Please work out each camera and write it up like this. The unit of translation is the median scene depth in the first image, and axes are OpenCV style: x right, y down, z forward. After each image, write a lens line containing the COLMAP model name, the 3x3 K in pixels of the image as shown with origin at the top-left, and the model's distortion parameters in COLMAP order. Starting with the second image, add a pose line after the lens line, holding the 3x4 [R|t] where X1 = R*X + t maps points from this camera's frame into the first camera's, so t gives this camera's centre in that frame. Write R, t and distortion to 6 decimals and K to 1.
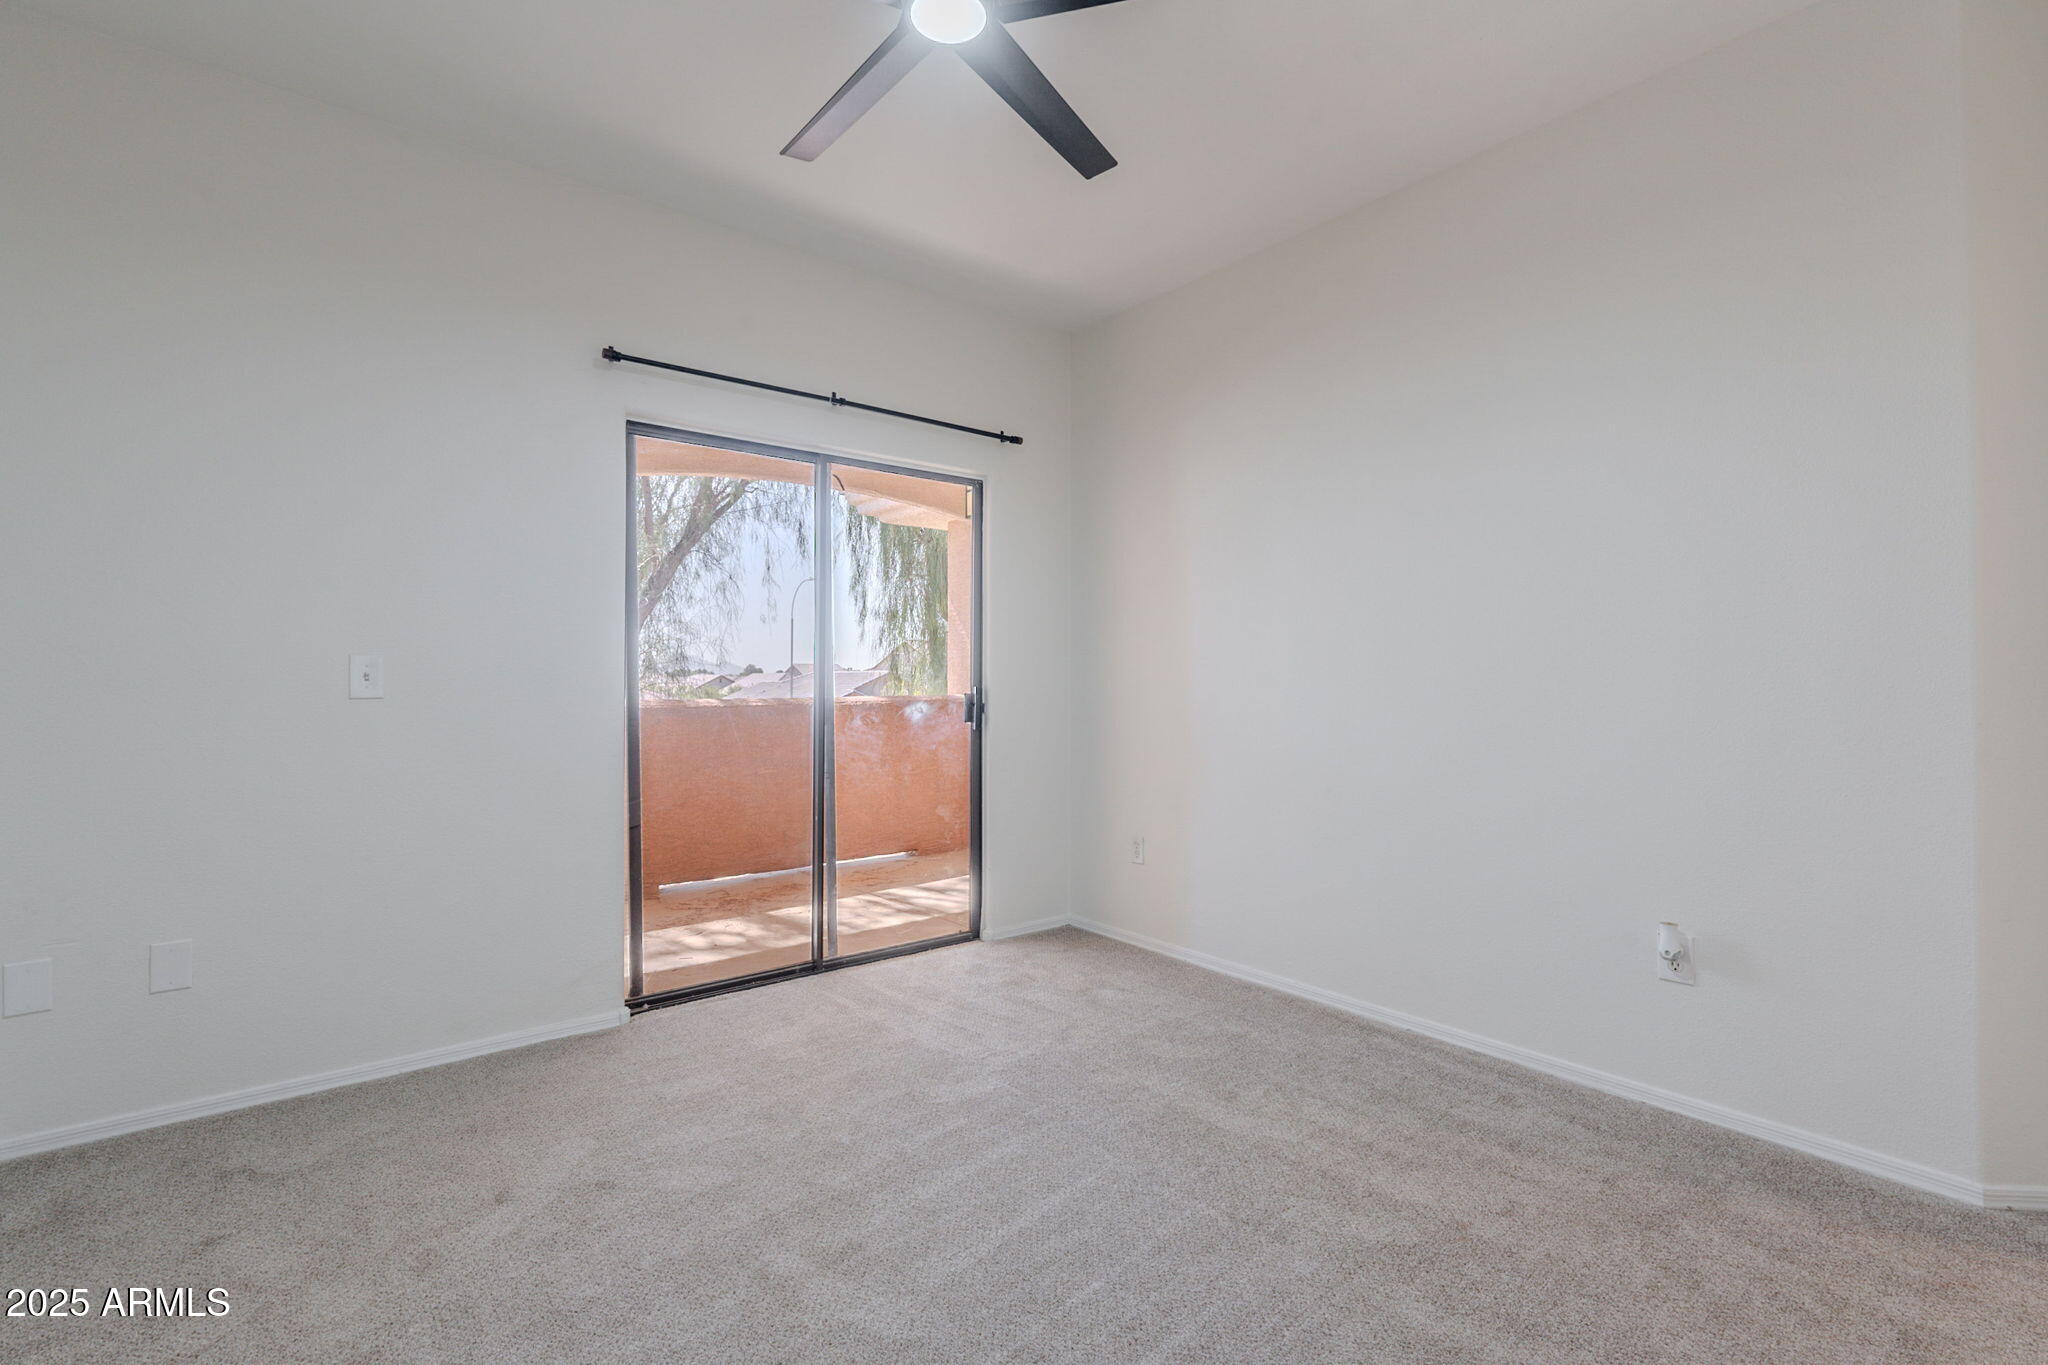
lens RADIAL K [[904.9, 0, 1013.5], [0, 904.9, 682.4], [0, 0, 1]] dist [0.000327, -0.000151]
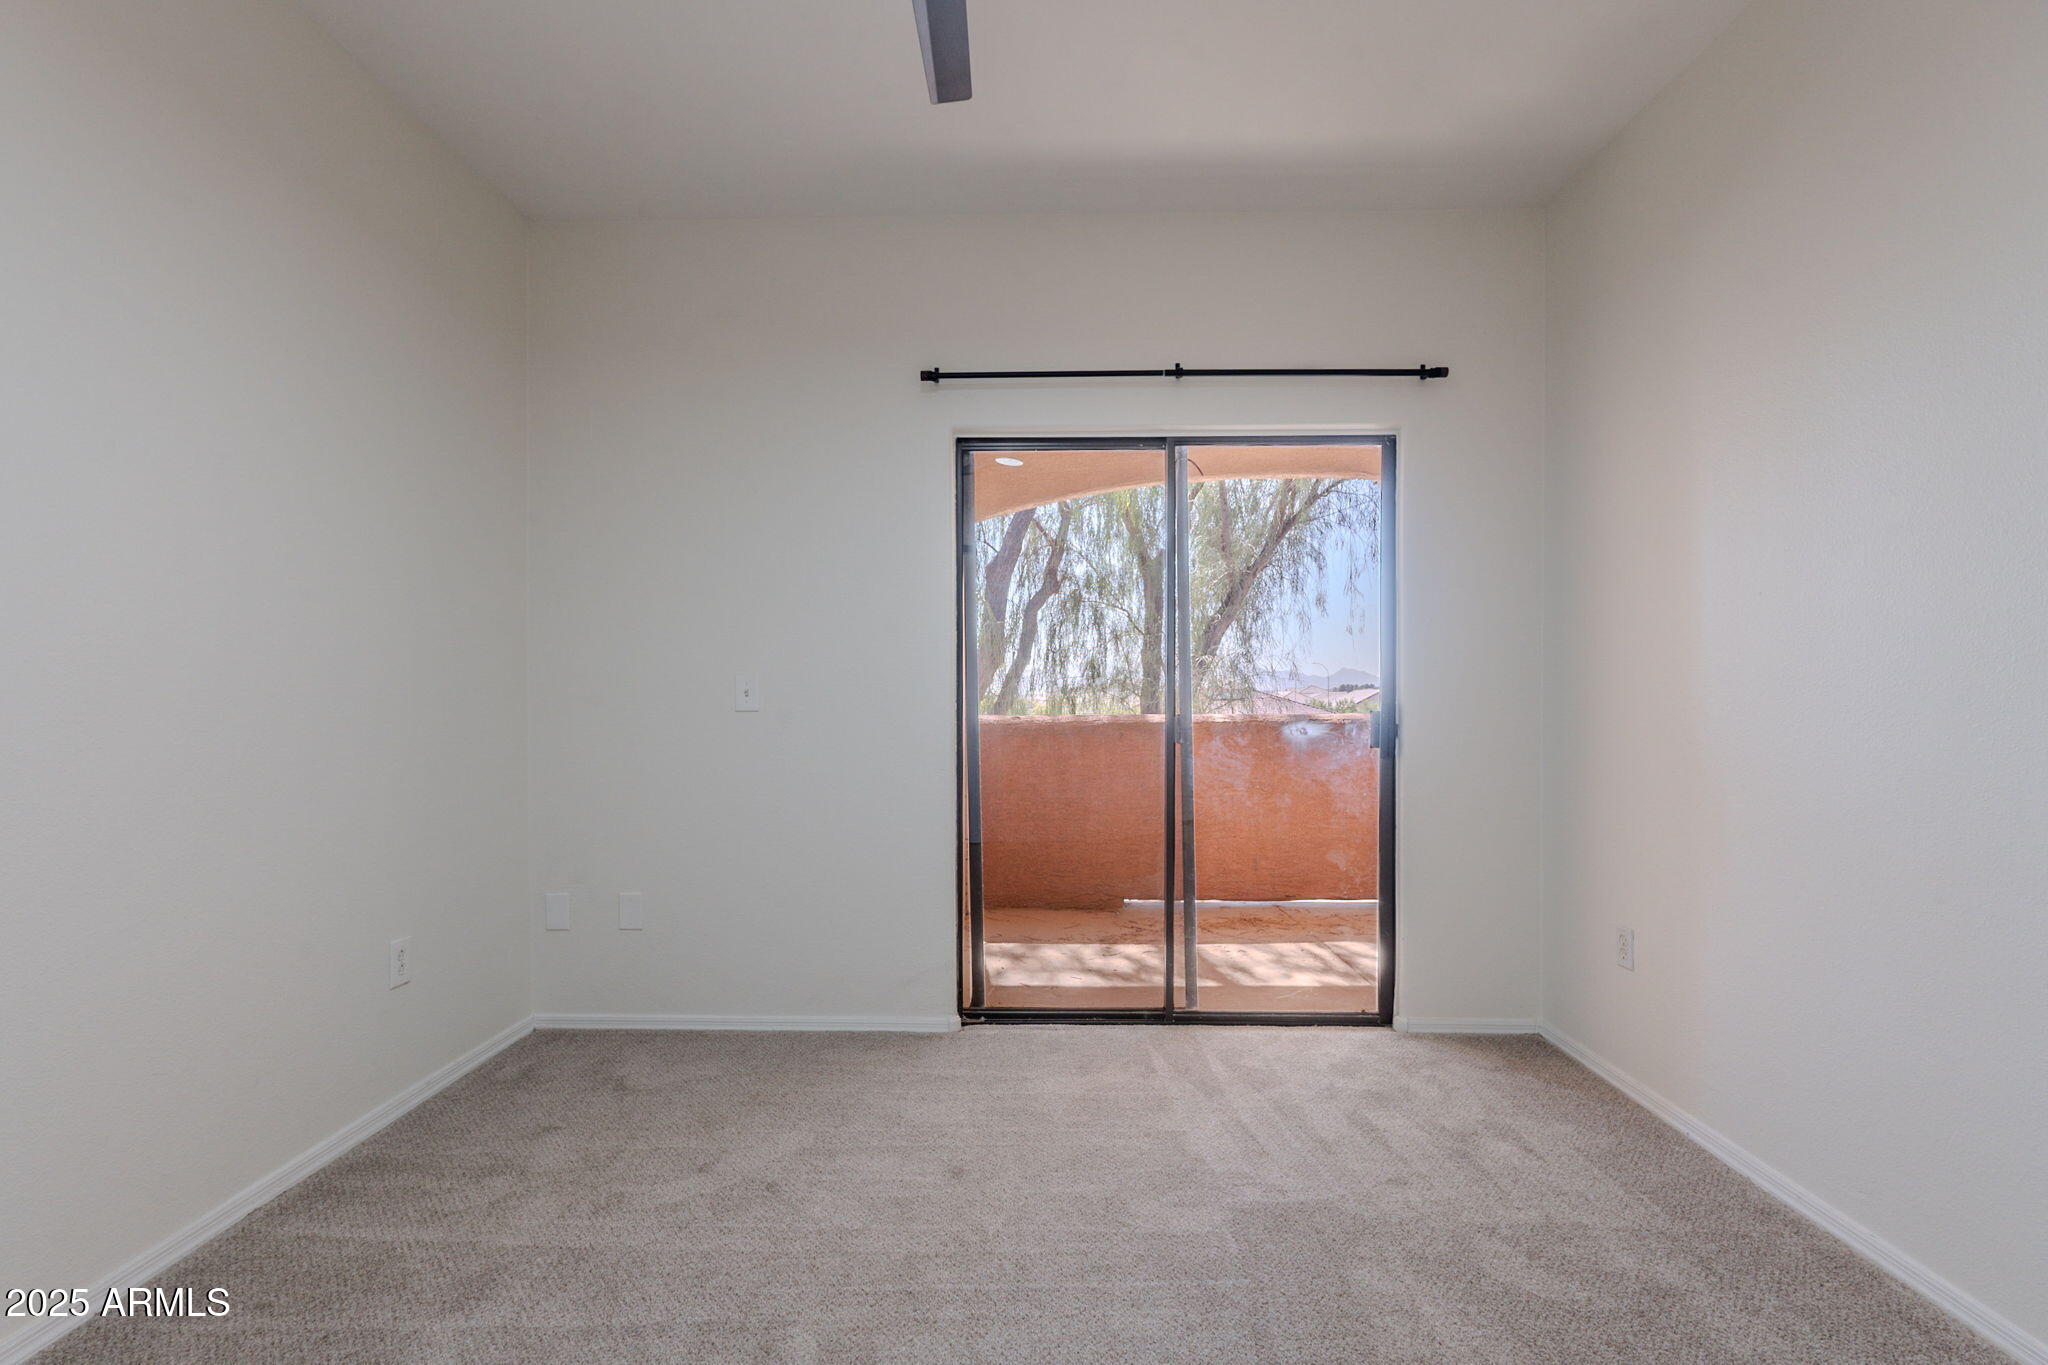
lens RADIAL K [[904.9, 0, 1062.5], [0, 904.9, 711.5], [0, 0, 1]] dist [0.000327, -0.000151]
pose [[0.775213, 0.008487, -0.631643, 0.260709], [0.000748, 0.999897, 0.014352, 0.001203], [0.631700, -0.011598, 0.775126, 0.244989]]
